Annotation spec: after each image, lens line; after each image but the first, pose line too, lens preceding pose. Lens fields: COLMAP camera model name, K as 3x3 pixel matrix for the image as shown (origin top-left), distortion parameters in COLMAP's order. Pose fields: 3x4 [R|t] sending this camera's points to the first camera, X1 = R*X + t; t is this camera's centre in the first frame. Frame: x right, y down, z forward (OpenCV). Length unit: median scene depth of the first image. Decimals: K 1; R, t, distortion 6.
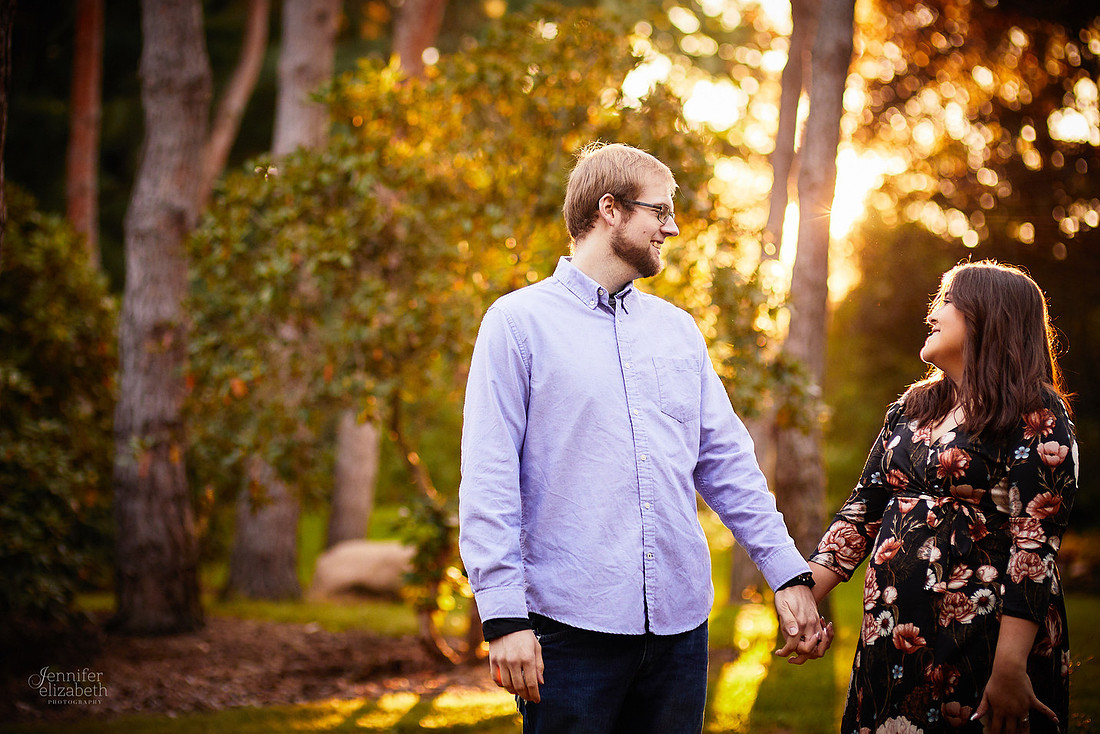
lens RADIAL K [[2680.5, 0, 550.0], [0, 2680.5, 367.0], [0, 0, 1]] dist [-0.126049, -1.111778]
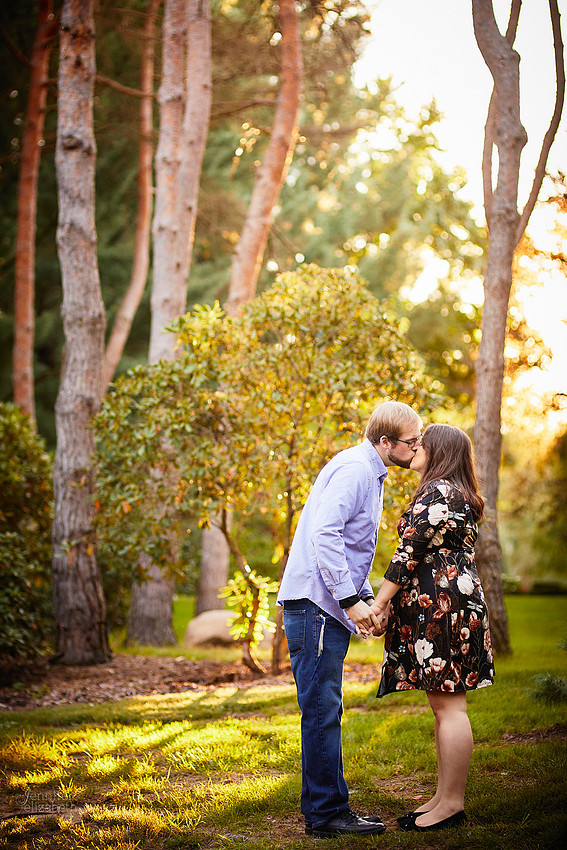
lens RADIAL K [[2071.3, 0, 283.5], [0, 2071.3, 425.0], [0, 0, 1]] dist [-0.126049, -1.111778]
pose [[0.998393, -0.031589, -0.047054, 0.037471], [0.030030, 0.998988, -0.033478, 0.002279], [0.048064, 0.032011, 0.998331, -0.243611]]
